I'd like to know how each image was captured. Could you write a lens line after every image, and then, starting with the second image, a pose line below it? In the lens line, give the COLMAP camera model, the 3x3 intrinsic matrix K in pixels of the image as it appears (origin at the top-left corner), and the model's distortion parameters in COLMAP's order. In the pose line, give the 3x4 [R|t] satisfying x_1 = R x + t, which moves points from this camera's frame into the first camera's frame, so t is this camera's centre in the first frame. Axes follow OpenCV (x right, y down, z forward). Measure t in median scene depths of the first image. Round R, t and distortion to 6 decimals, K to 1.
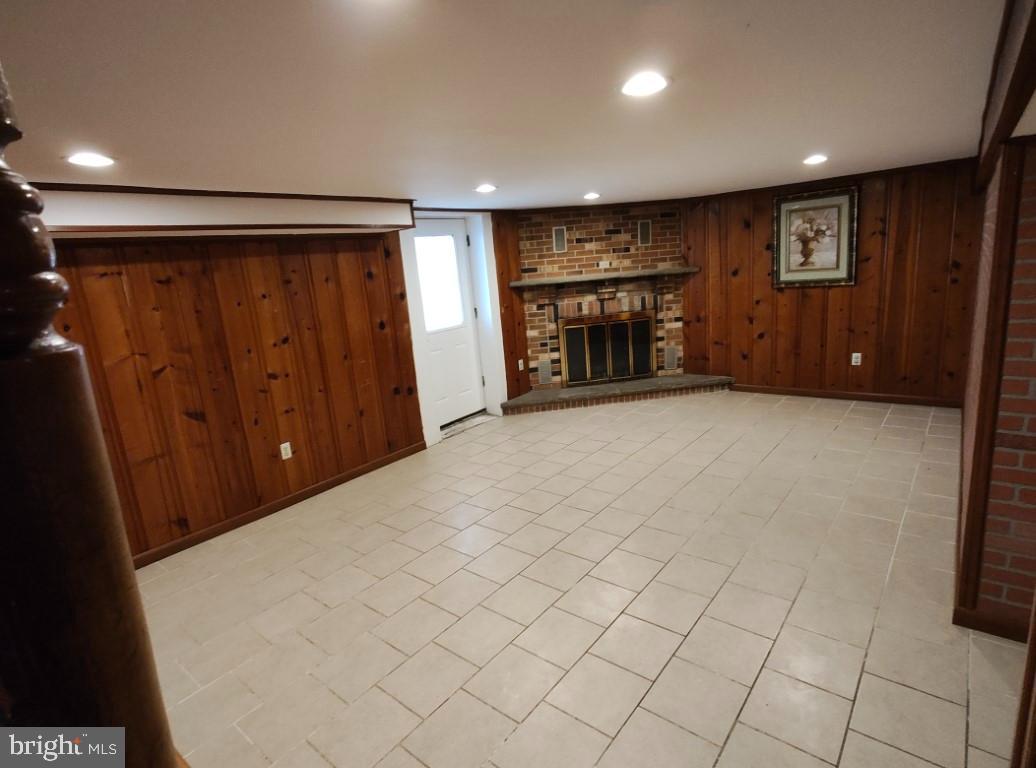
lens RADIAL K [[541.4, 0, 517.2], [0, 541.4, 382.3], [0, 0, 1]] dist [-0.002963, 0.001399]
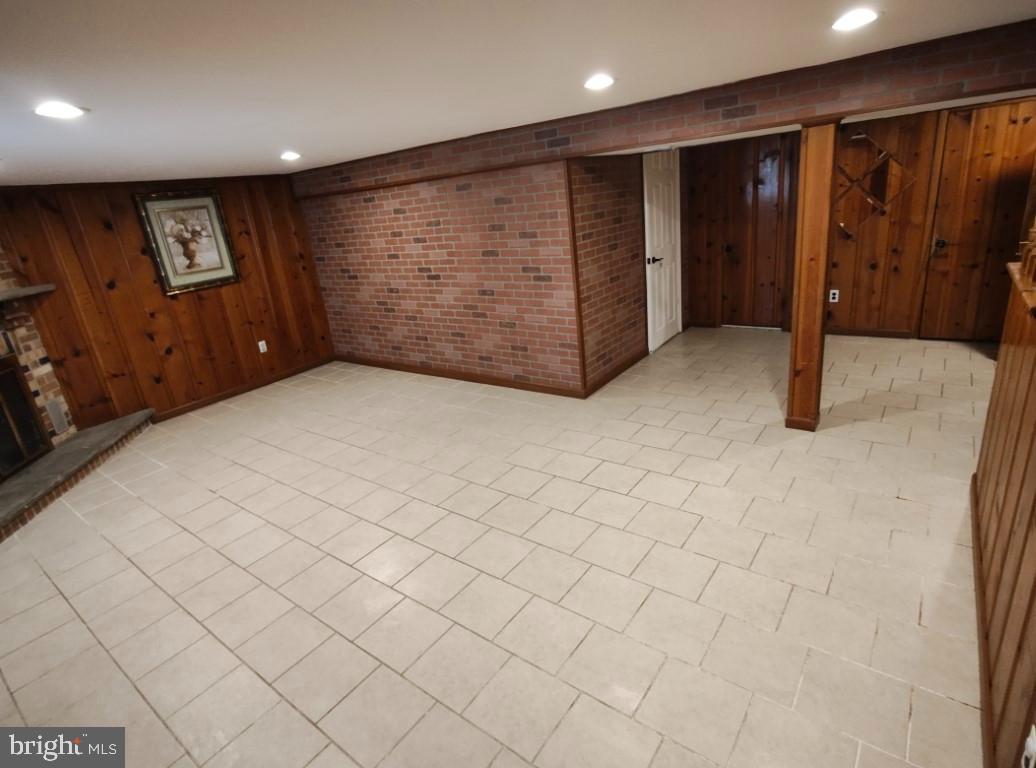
lens RADIAL K [[541.4, 0, 517.1], [0, 541.4, 381.1], [0, 0, 1]] dist [-0.002963, 0.001399]
pose [[-0.024908, -0.242866, 0.969740, -0.469845], [0.322340, 0.916280, 0.237756, -0.073092], [-0.946296, 0.318508, 0.055463, 0.463197]]
